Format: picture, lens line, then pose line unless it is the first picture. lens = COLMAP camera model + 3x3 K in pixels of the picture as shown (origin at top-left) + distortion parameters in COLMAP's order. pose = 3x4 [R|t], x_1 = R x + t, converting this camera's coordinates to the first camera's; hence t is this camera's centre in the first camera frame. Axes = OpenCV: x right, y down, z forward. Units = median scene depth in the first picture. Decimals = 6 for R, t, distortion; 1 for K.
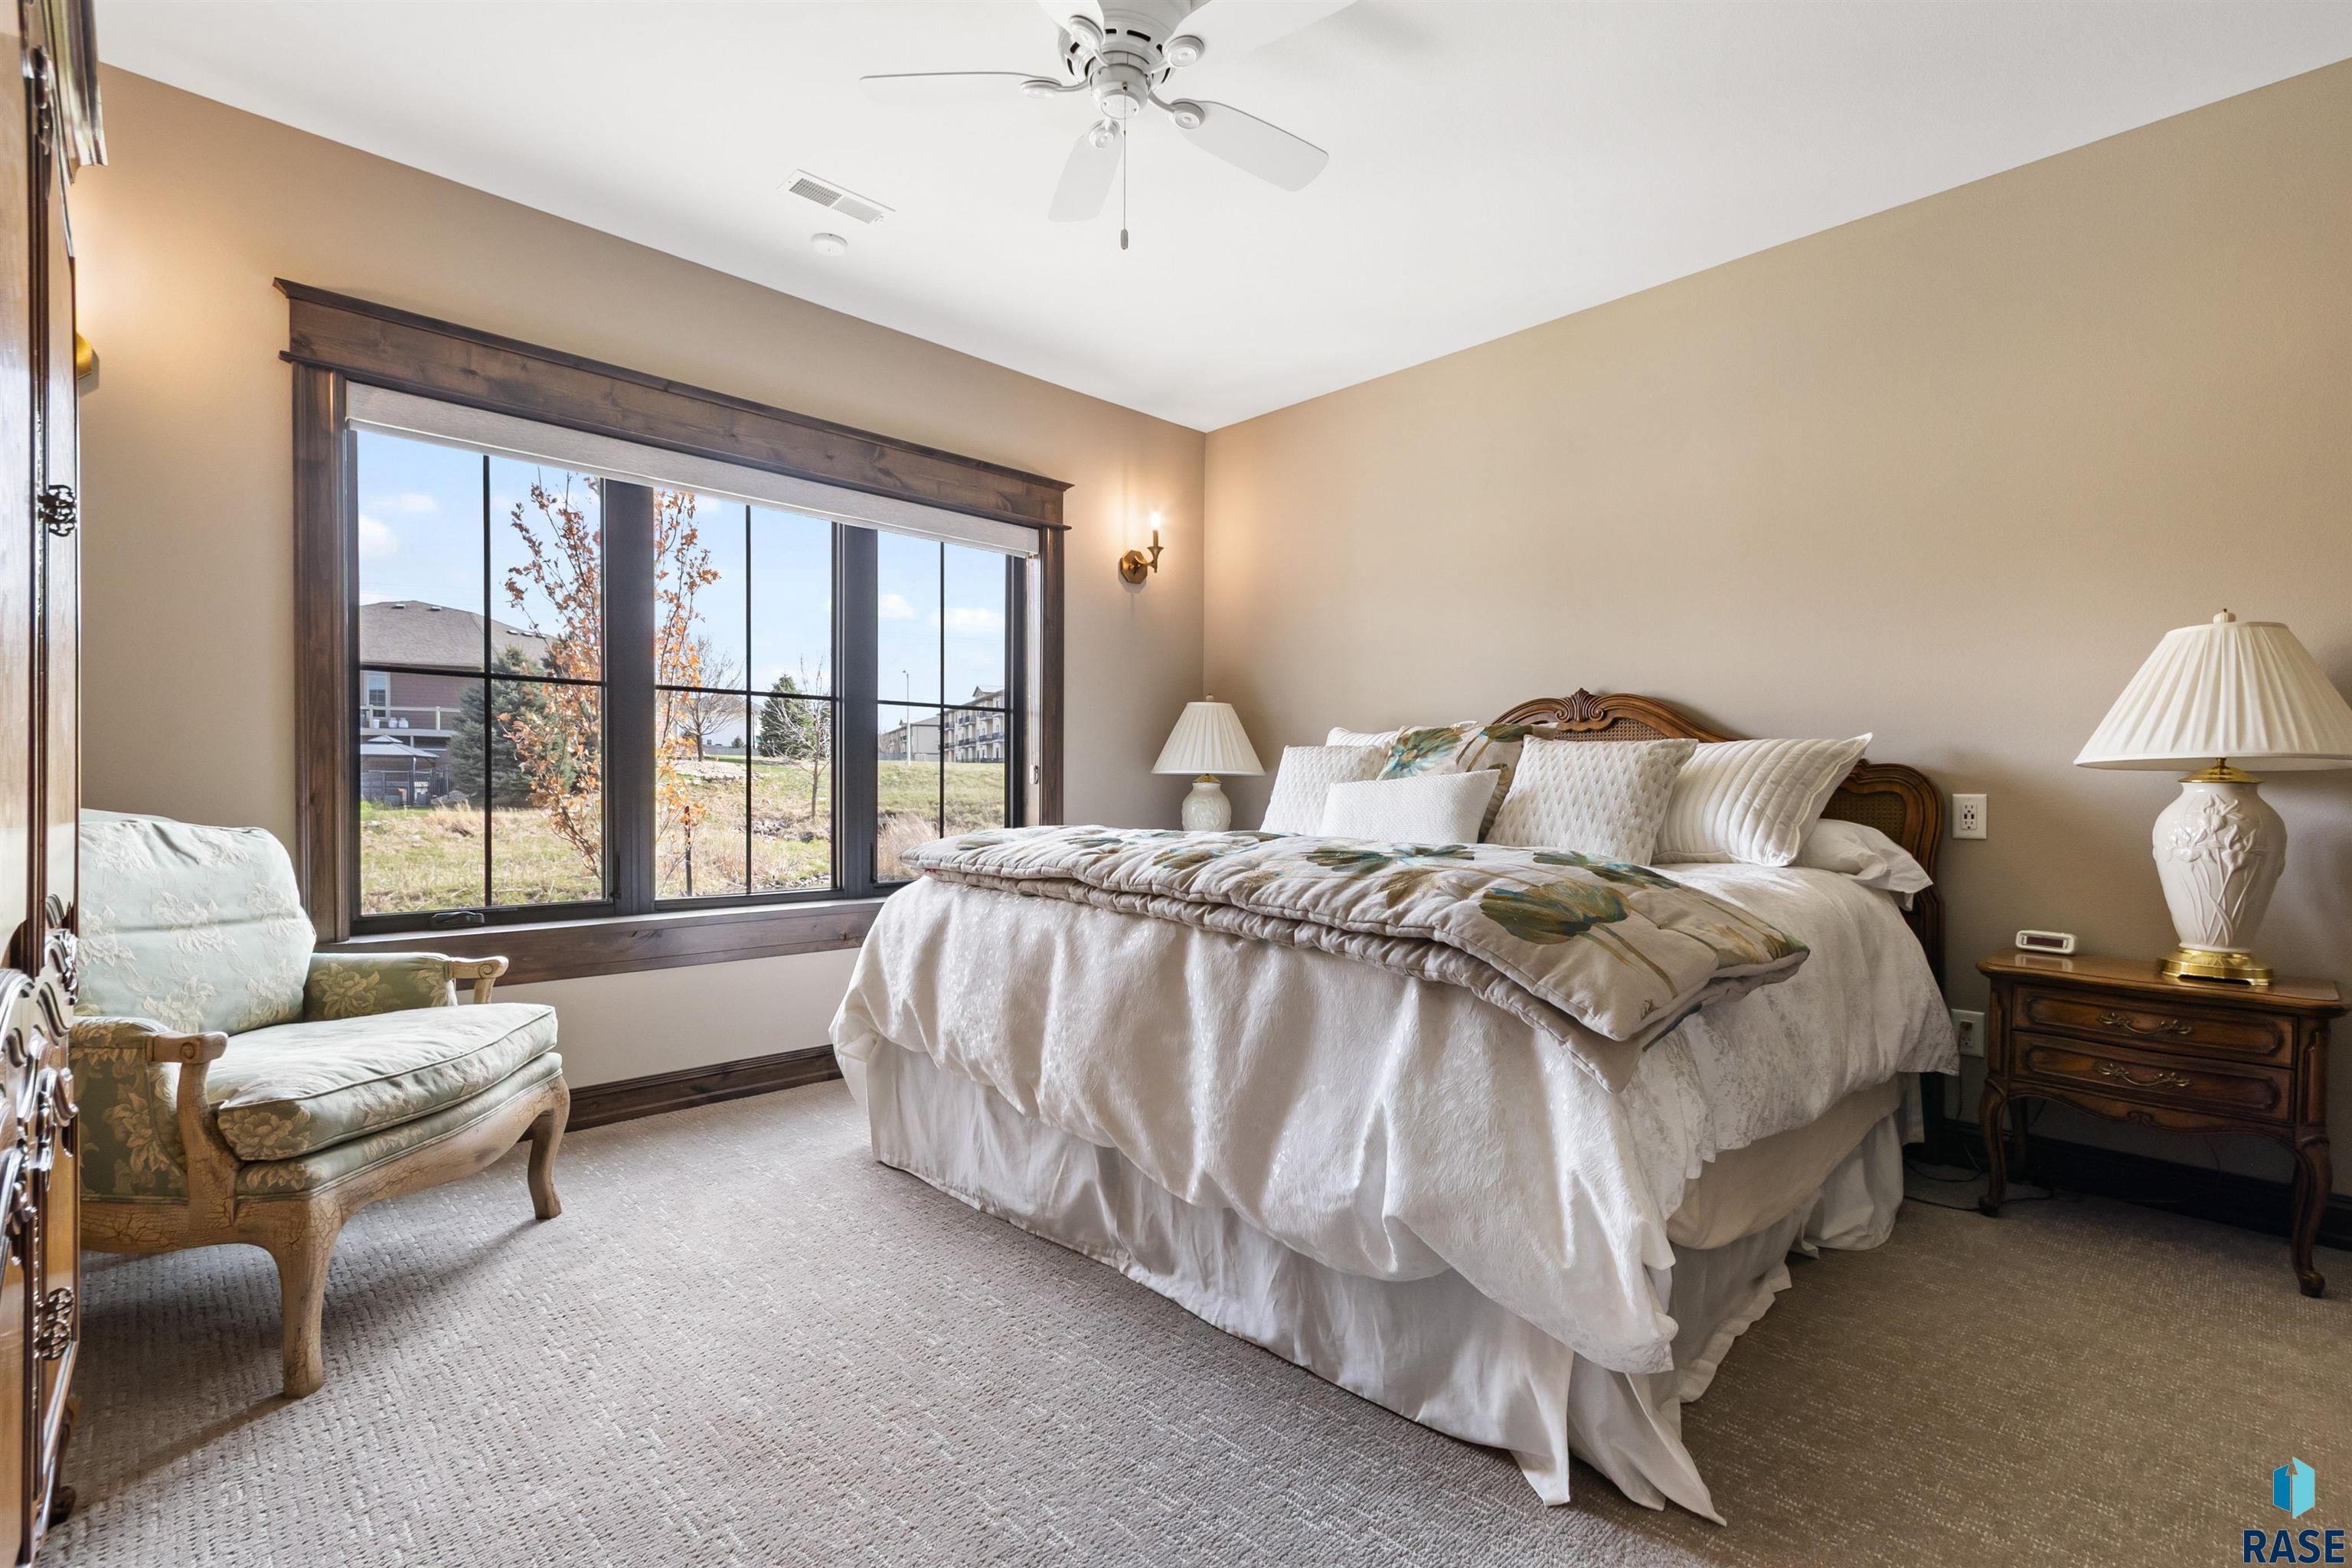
lens RADIAL K [[1075.0, 0, 1180.3], [0, 1075.0, 785.2], [0, 0, 1]] dist [0.012007, -0.004998]
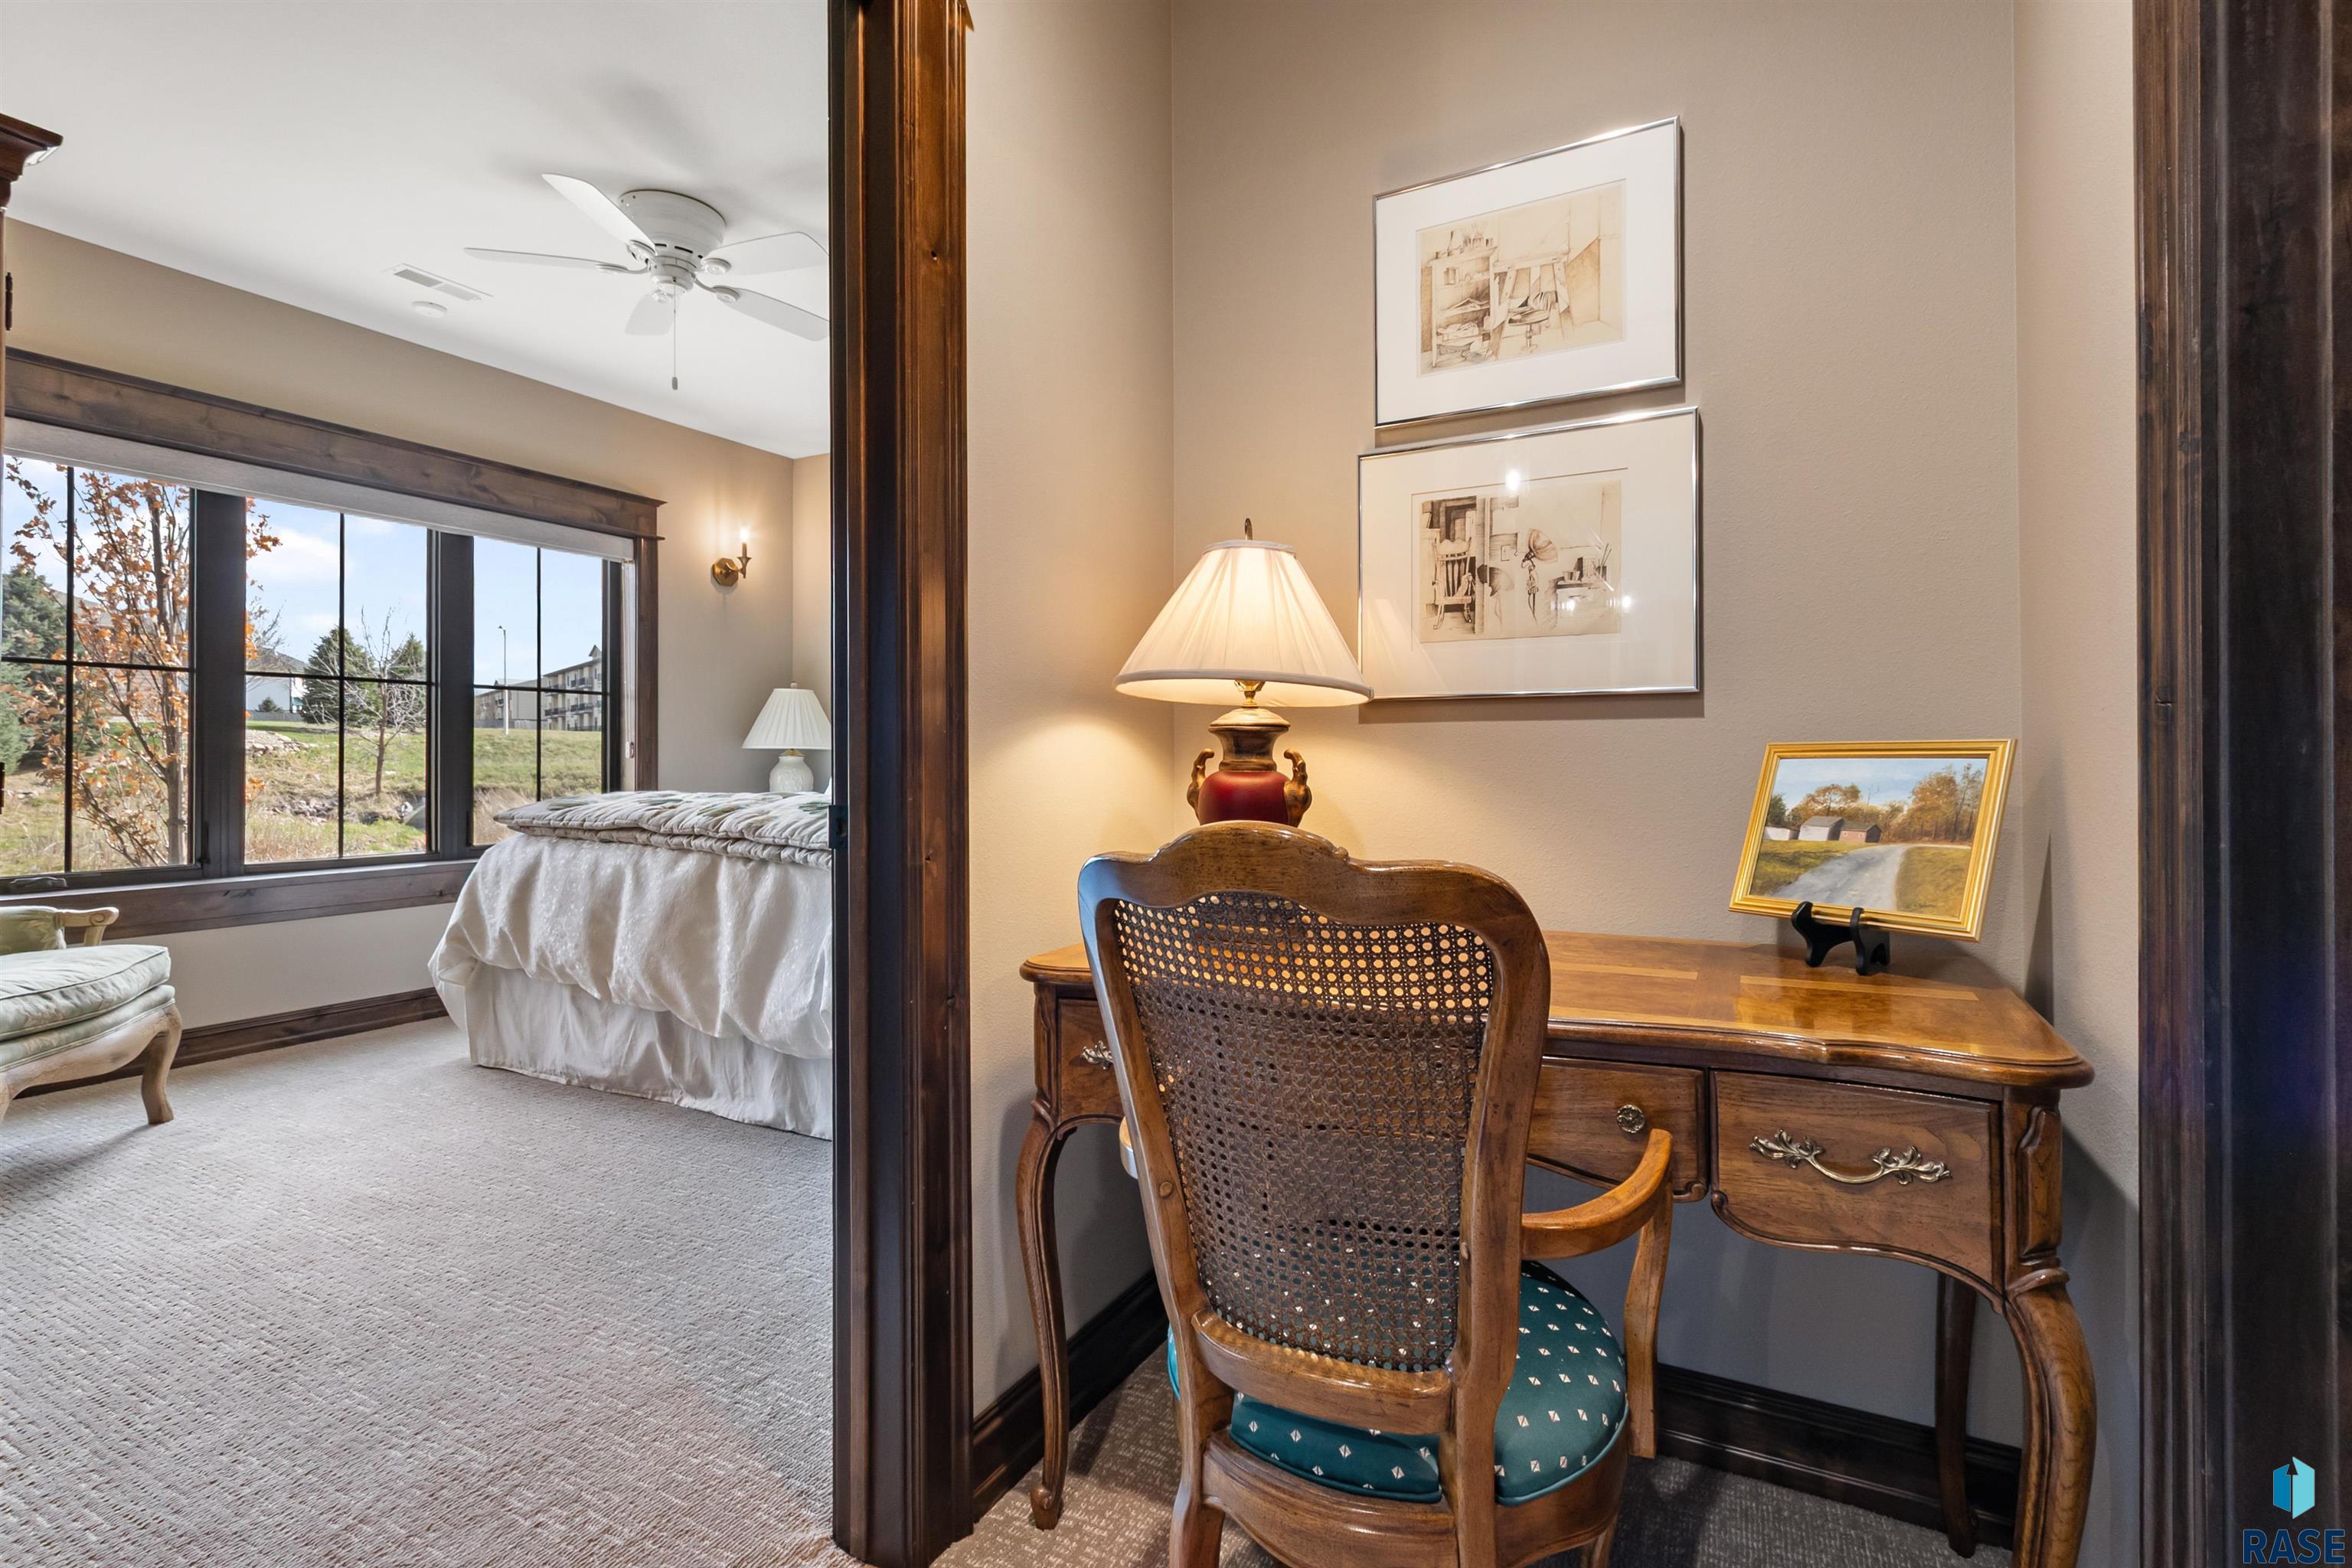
lens RADIAL K [[1075.0, 0, 1169.6], [0, 1075.0, 745.4], [0, 0, 1]] dist [0.012007, -0.004998]
pose [[0.954231, -0.001393, 0.299066, 0.115801], [0.003961, 0.999960, -0.007982, -0.004736], [-0.299043, 0.008802, 0.954199, -0.451640]]
